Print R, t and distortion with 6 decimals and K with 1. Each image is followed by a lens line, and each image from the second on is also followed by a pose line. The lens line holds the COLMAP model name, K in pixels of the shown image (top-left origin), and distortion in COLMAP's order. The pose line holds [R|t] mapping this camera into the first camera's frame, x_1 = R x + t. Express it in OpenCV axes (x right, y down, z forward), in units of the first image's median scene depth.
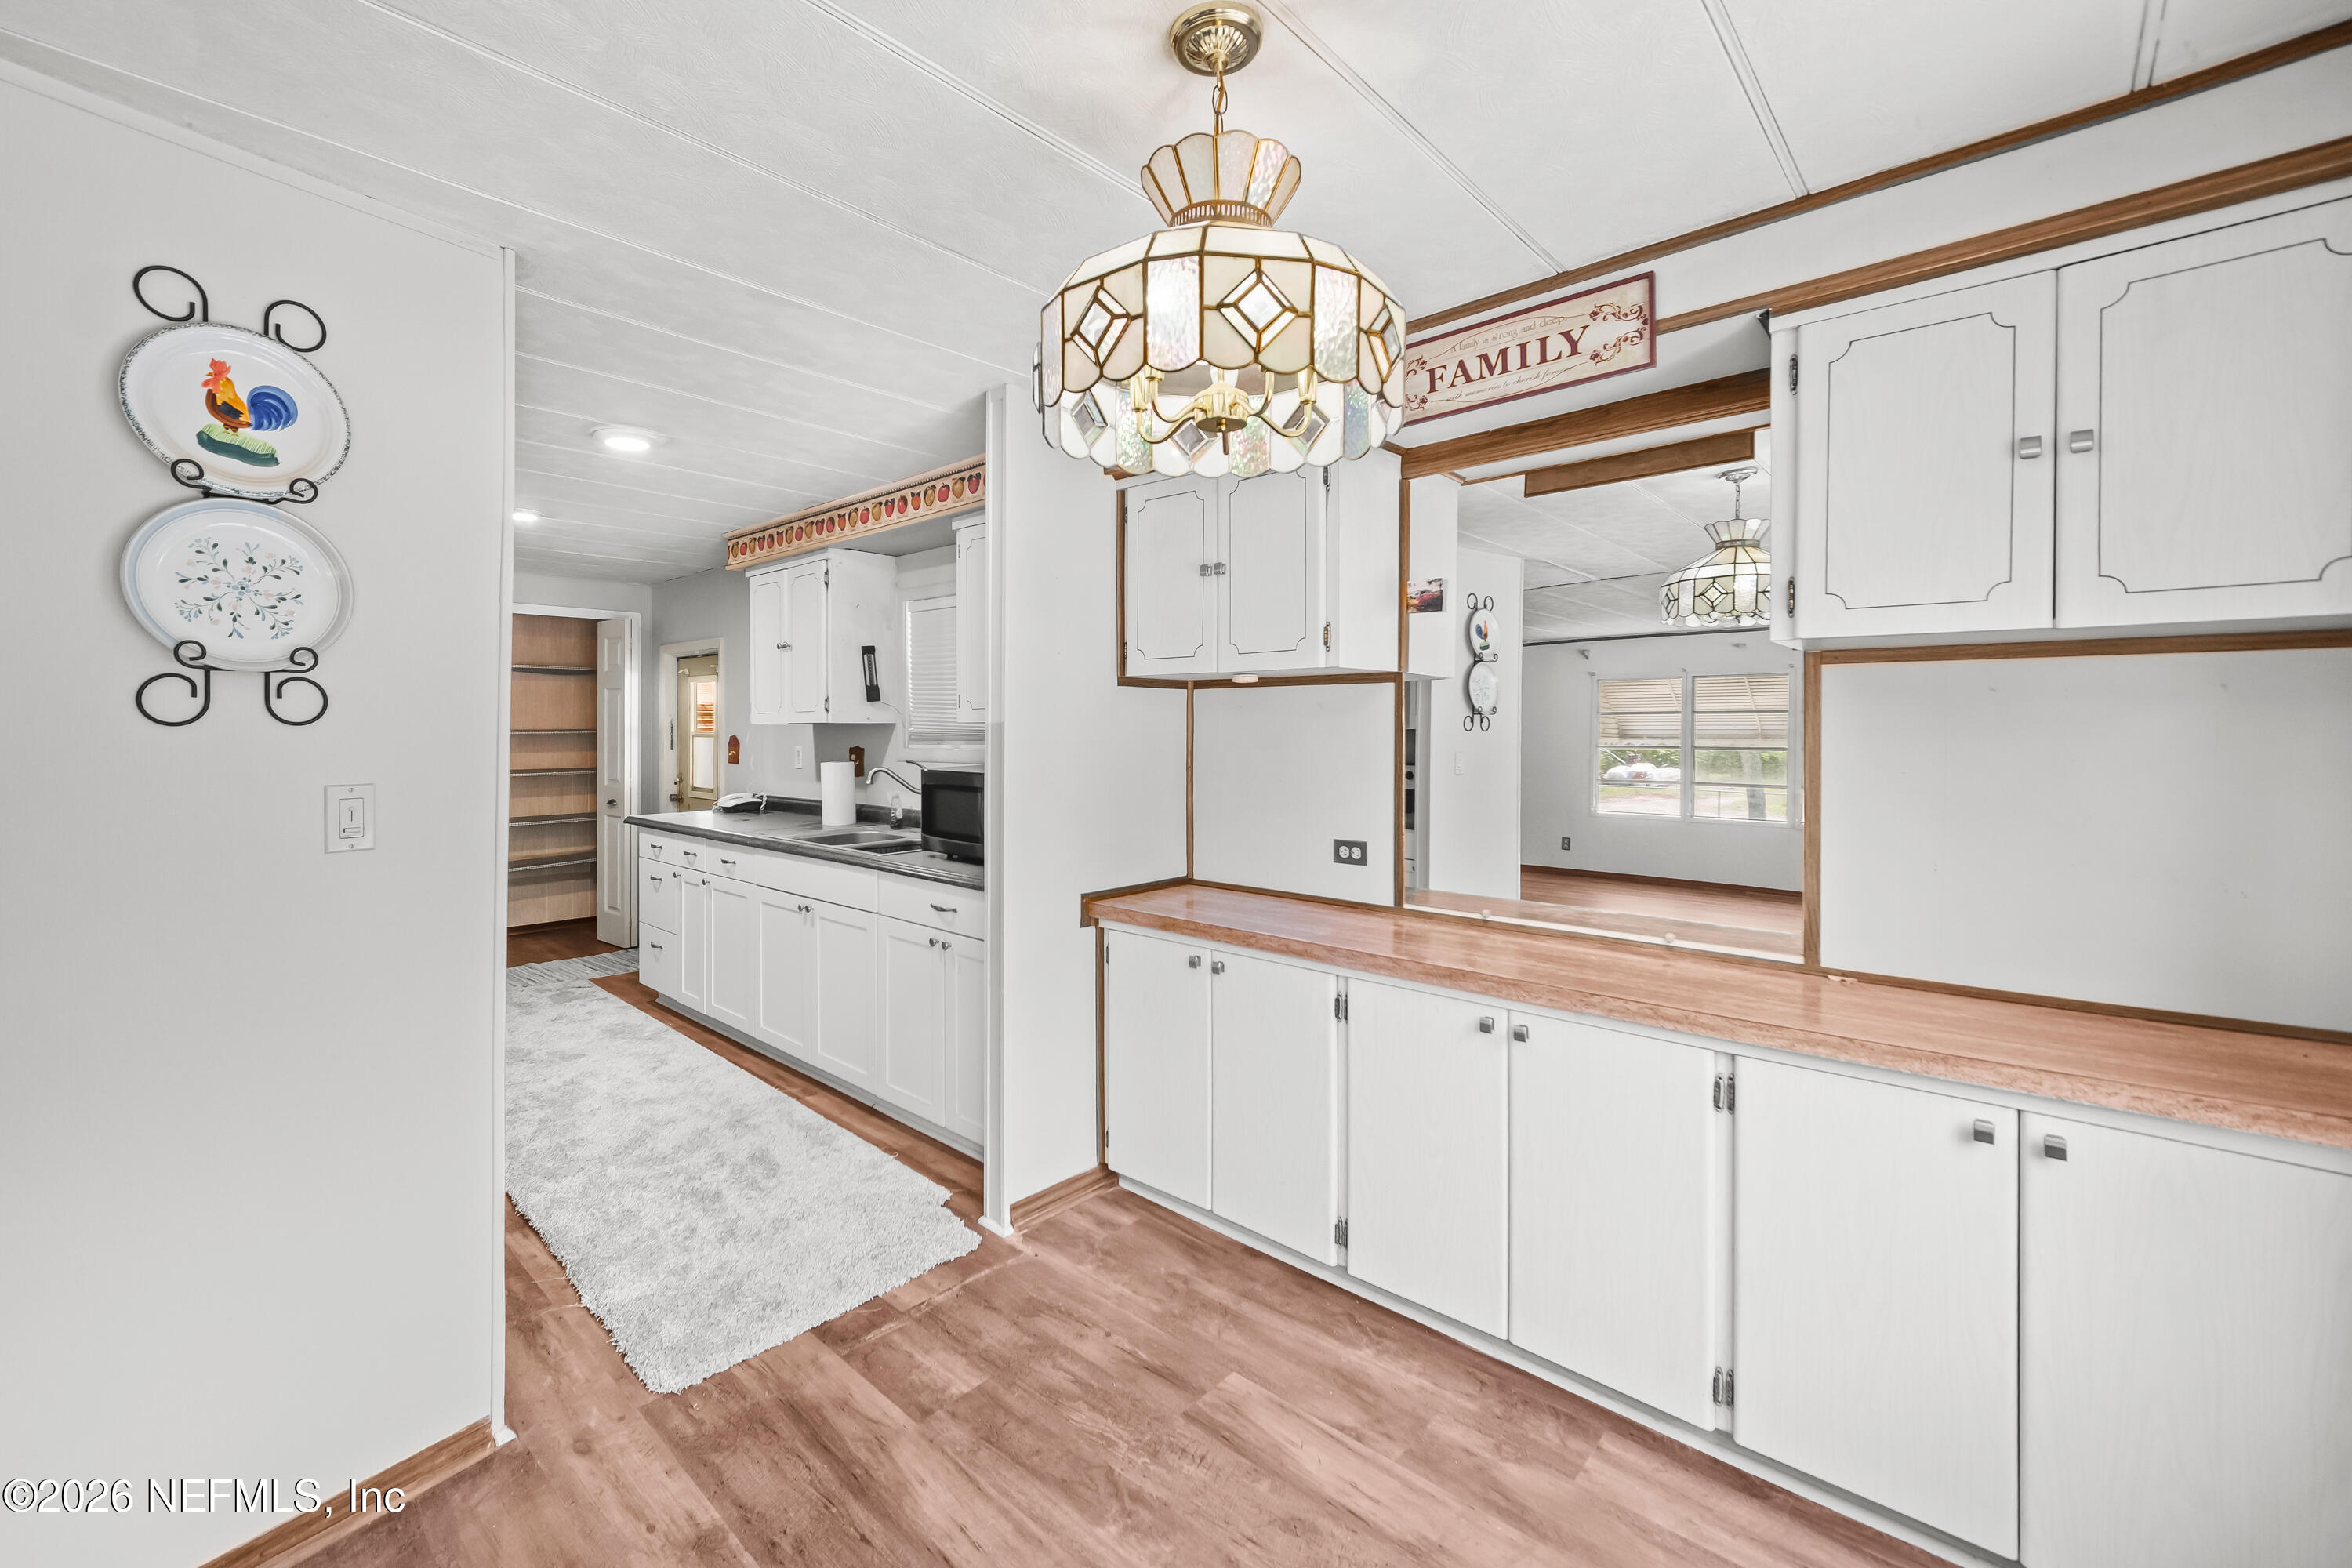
lens RADIAL K [[970.6, 0, 1102.5], [0, 970.6, 725.6], [0, 0, 1]] dist [-0.001173, -0.000003]
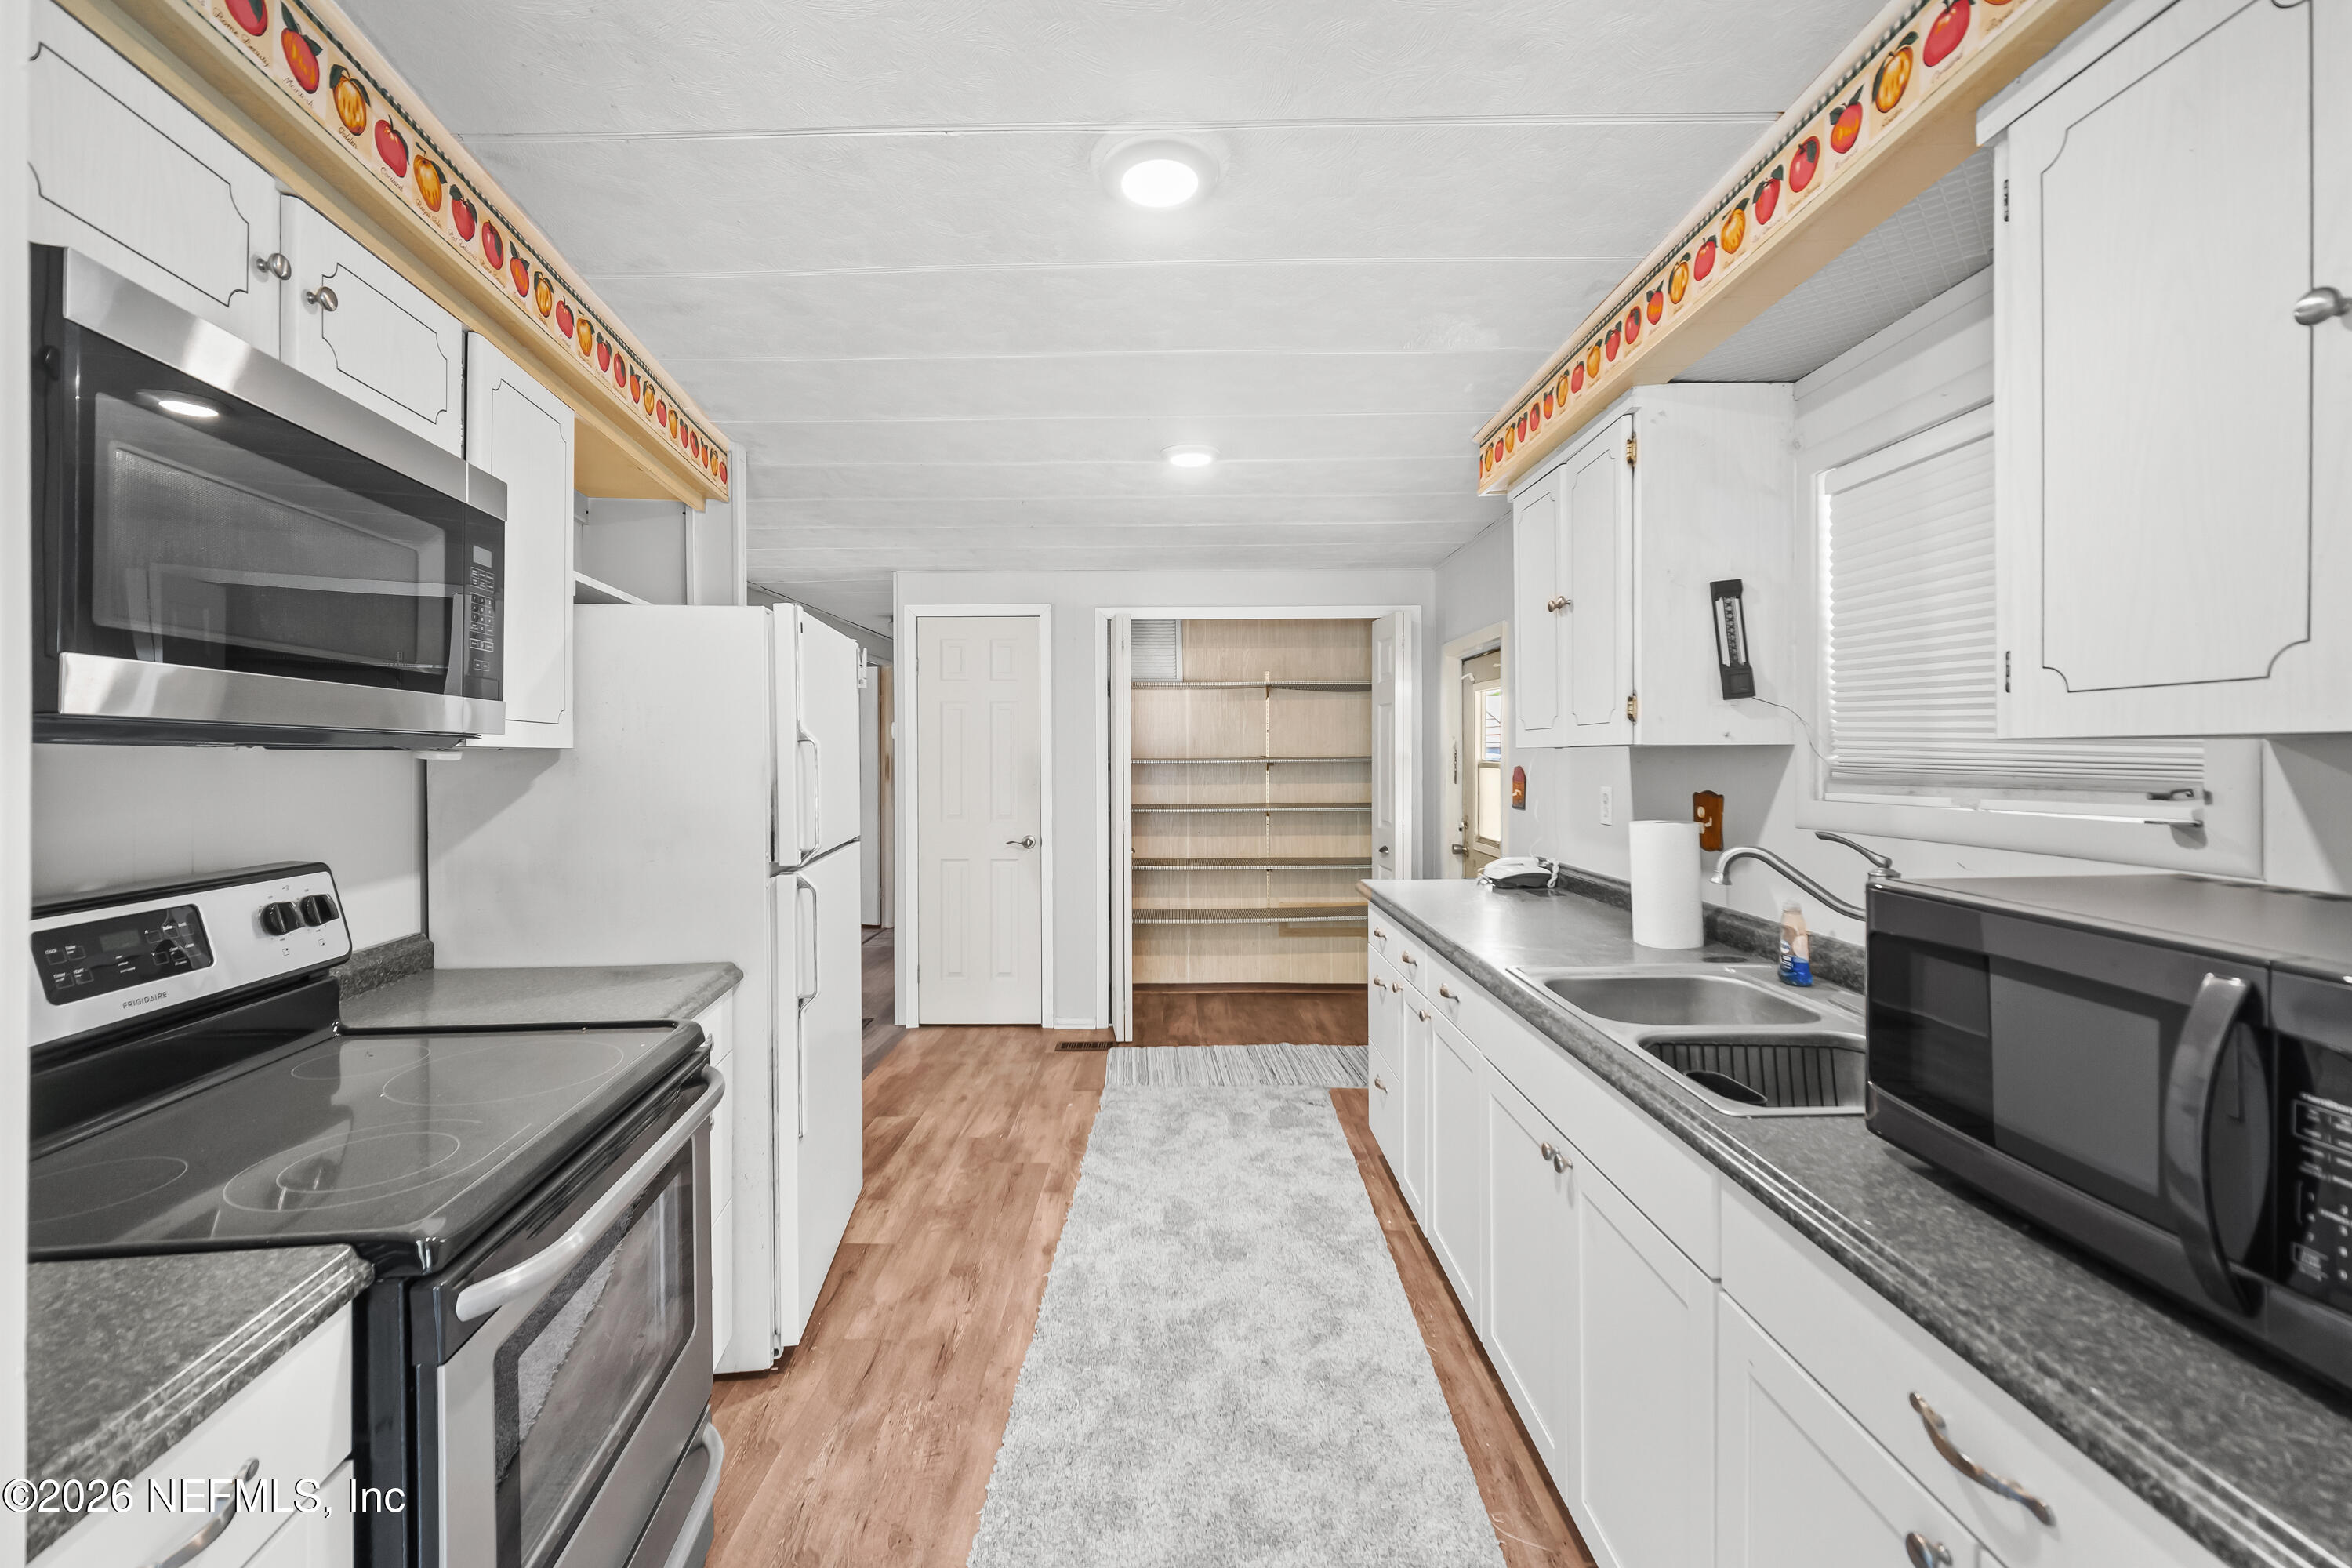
lens RADIAL K [[1006.0, 0, 1177.0], [0, 1006.0, 757.9], [0, 0, 1]] dist [0.000205, -0.000199]
pose [[0.715461, 0.000345, -0.698652, -0.086626], [0.003756, 0.999984, 0.004340, 0.000915], [0.698642, -0.005729, 0.715448, 0.443098]]
